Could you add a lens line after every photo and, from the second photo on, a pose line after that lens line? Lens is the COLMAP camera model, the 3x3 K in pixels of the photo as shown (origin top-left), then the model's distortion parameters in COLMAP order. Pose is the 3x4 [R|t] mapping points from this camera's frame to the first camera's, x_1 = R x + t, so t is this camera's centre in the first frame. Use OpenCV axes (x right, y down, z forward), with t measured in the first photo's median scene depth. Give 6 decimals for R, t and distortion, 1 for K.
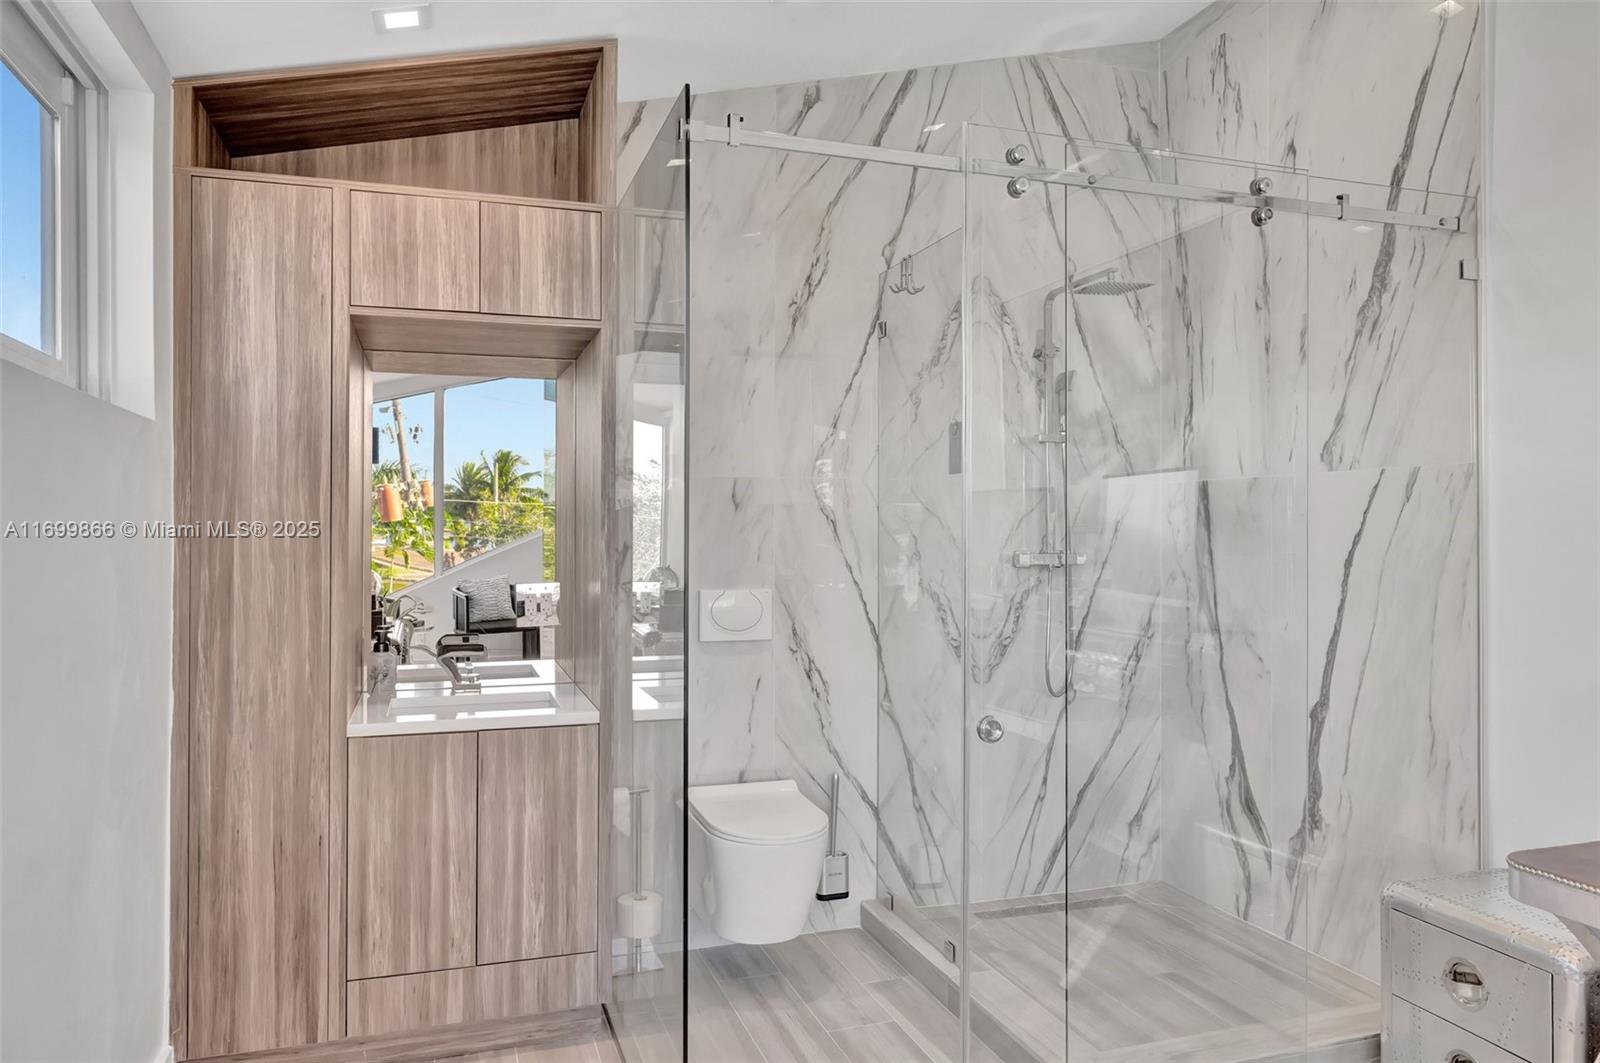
lens RADIAL K [[1099.8, 0, 800.0], [0, 1099.8, 531.5], [0, 0, 1]] dist [-0.000358, -0.000446]
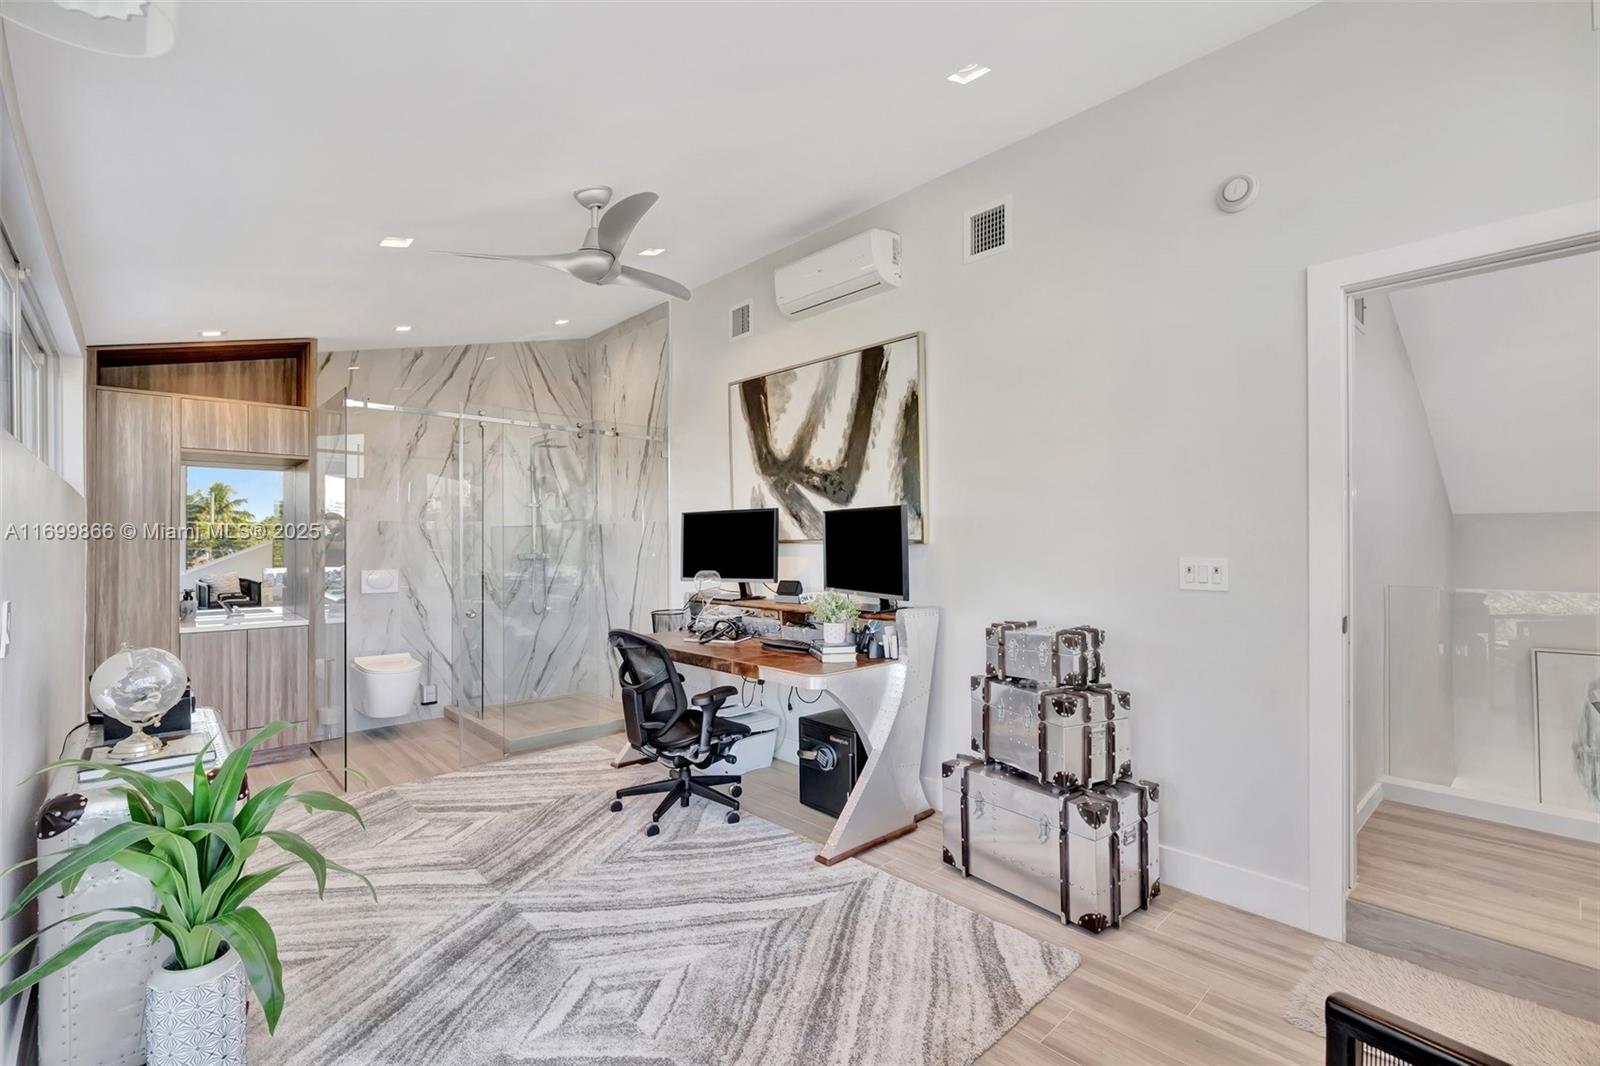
lens RADIAL K [[707.7, 0, 791.5], [0, 707.7, 544.4], [0, 0, 1]] dist [-0.003081, -0.000395]
pose [[0.912147, -0.001353, 0.409861, 0.146663], [0.001022, 0.999999, 0.001027, -0.001381], [-0.409862, -0.000518, 0.912147, -0.835998]]
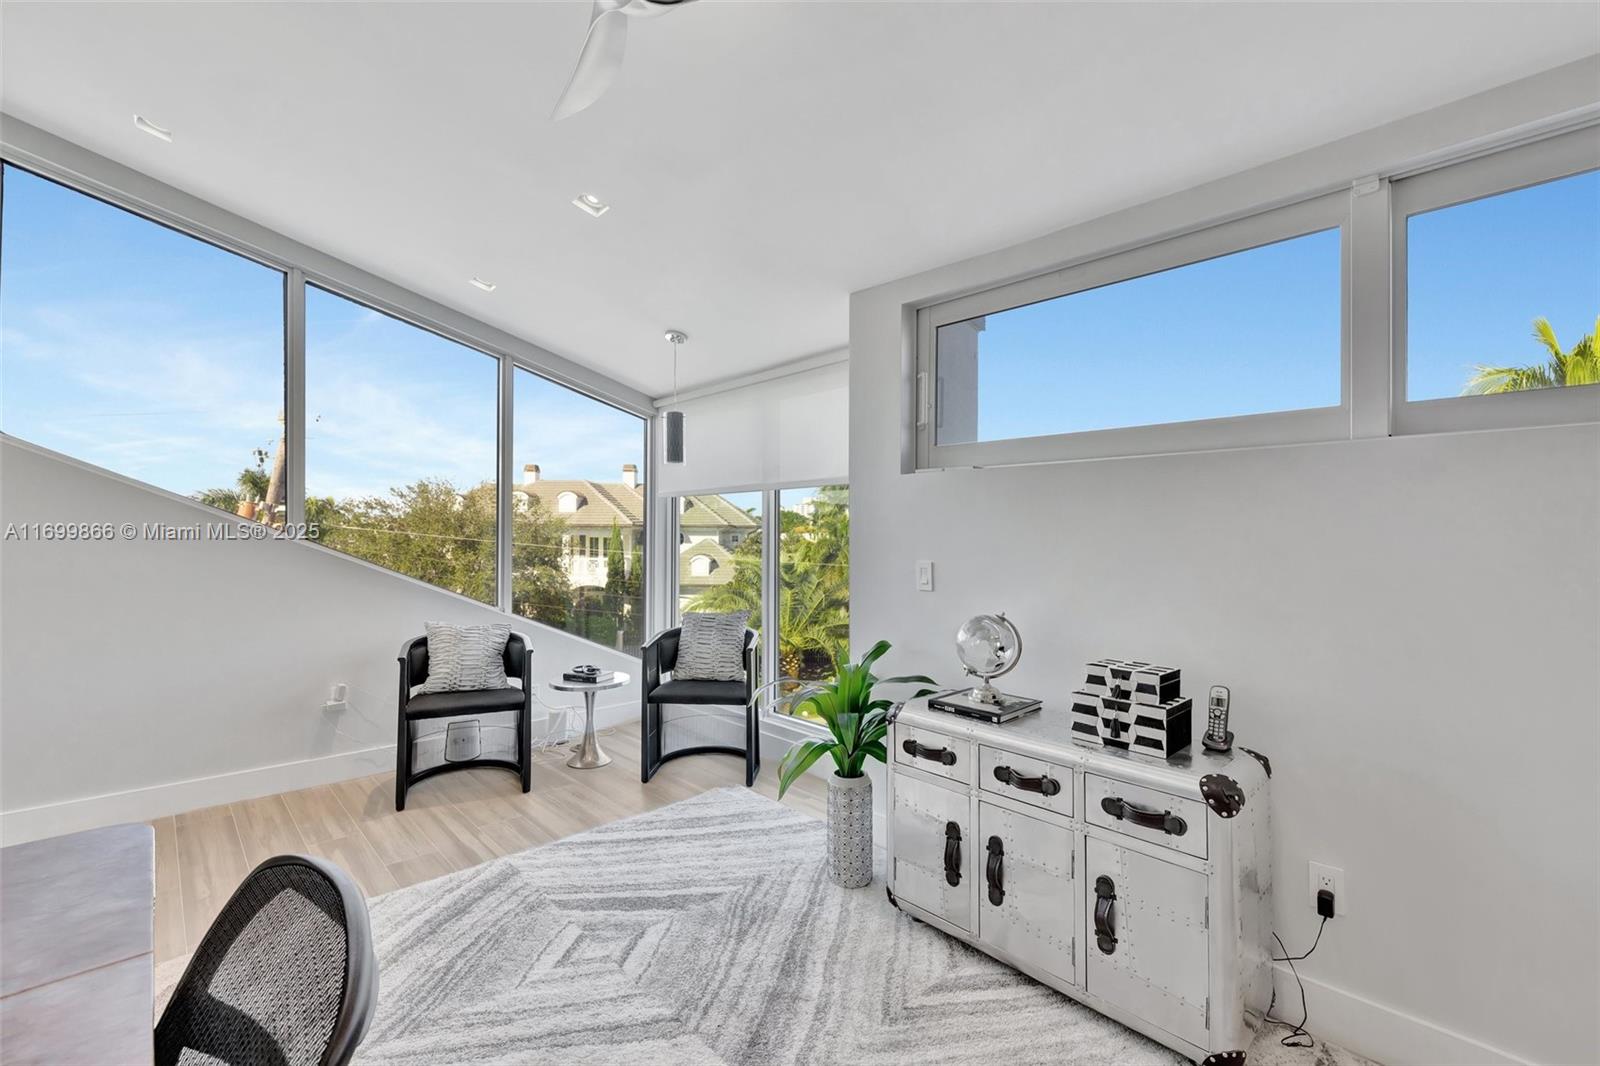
lens RADIAL K [[683.6, 0, 793.9], [0, 683.6, 517.2], [0, 0, 1]] dist [0.000018, -0.000078]
pose [[-0.905778, -0.011789, -0.423589, 0.409498], [-0.003420, 0.999784, -0.020513, -0.001617], [0.423739, -0.017131, -0.905622, 0.689265]]
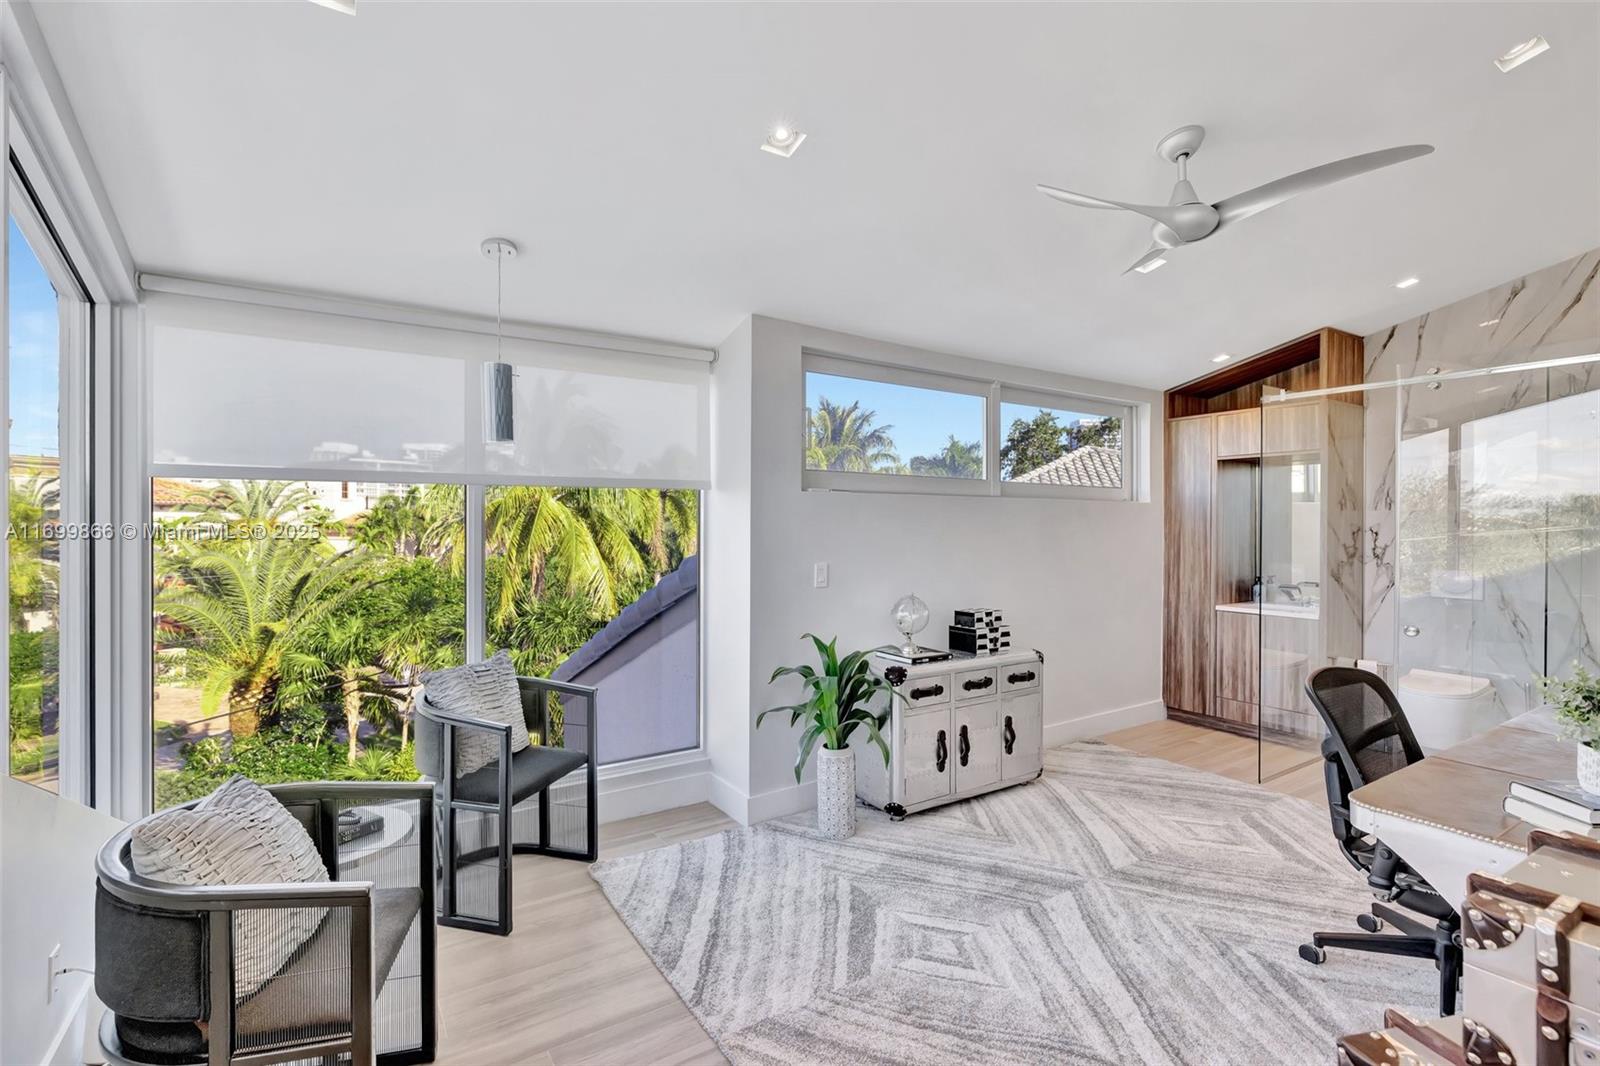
lens RADIAL K [[730.9, 0, 797.9], [0, 730.9, 526.3], [0, 0, 1]] dist [0.000456, 0.000096]
pose [[0.254423, 0.004107, -0.967084, 1.063836], [-0.002272, 0.999991, 0.003650, -0.030196], [0.967090, 0.001268, 0.254430, -0.486364]]
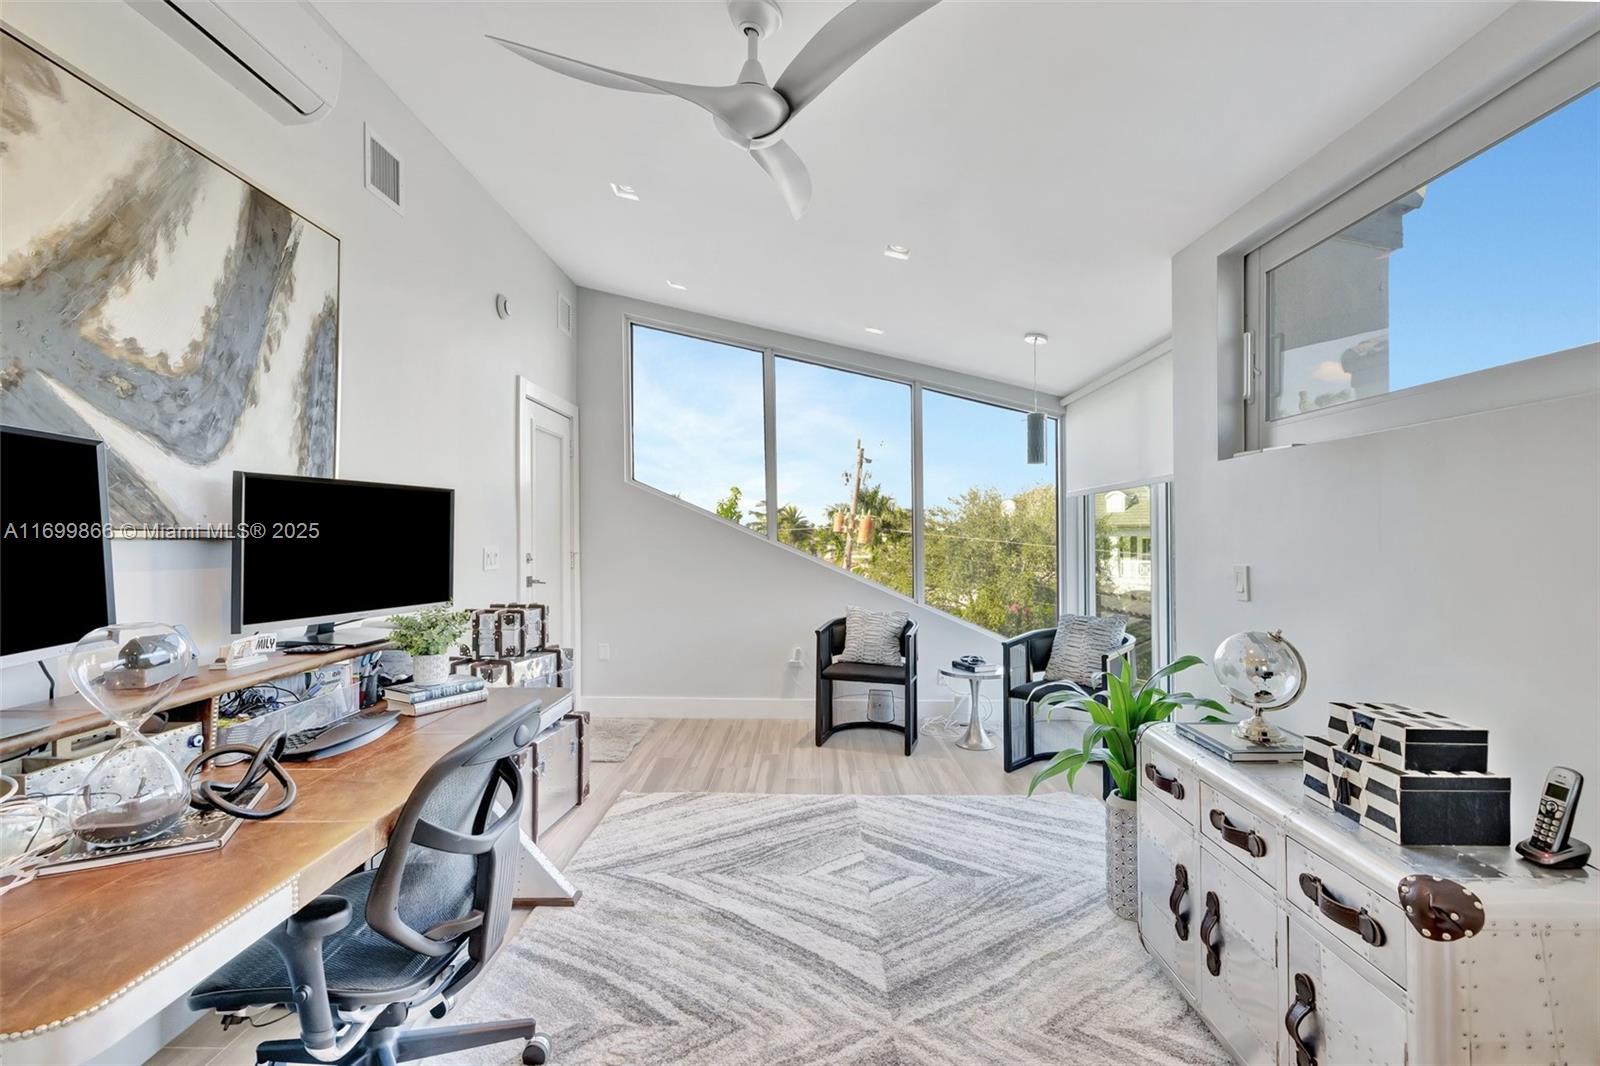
lens RADIAL K [[689.8, 0, 799.0], [0, 689.8, 527.1], [0, 0, 1]] dist [0.001603, 0.000280]
pose [[-0.943599, 0.011396, 0.330895, 0.045687], [0.008302, 0.999908, -0.010762, 0.000687], [-0.330987, -0.007408, -0.943606, 0.819102]]
